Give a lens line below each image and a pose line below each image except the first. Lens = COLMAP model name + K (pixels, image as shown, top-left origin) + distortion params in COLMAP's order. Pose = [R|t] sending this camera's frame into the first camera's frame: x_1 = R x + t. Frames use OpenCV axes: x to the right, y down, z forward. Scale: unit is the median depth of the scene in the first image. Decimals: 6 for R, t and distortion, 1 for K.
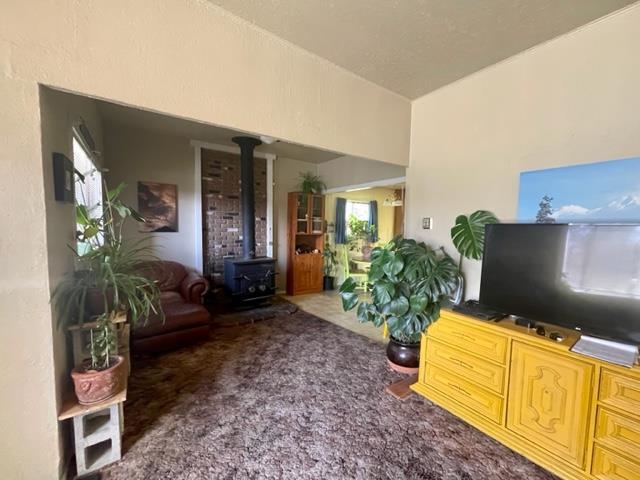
lens RADIAL K [[259.1, 0, 318.9], [0, 259.1, 244.0], [0, 0, 1]] dist [-0.001537, -0.000138]
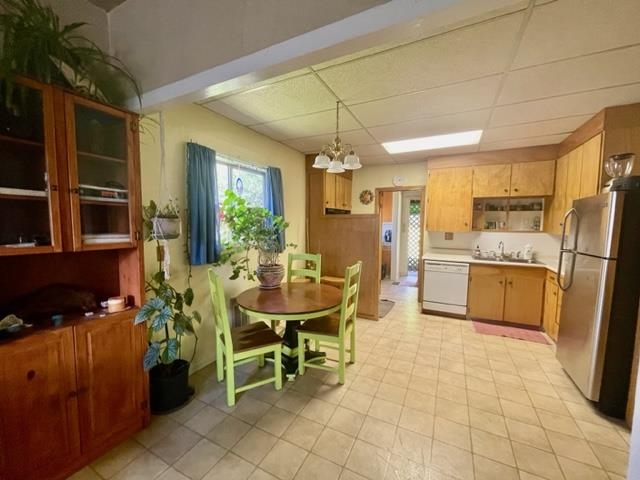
lens RADIAL K [[259.1, 0, 318.9], [0, 259.1, 244.0], [0, 0, 1]] dist [-0.001537, -0.000138]
pose [[0.885559, -0.047461, 0.462097, 0.060460], [0.040559, 0.998868, 0.024865, -0.036986], [-0.462754, -0.003277, 0.886481, 0.605257]]
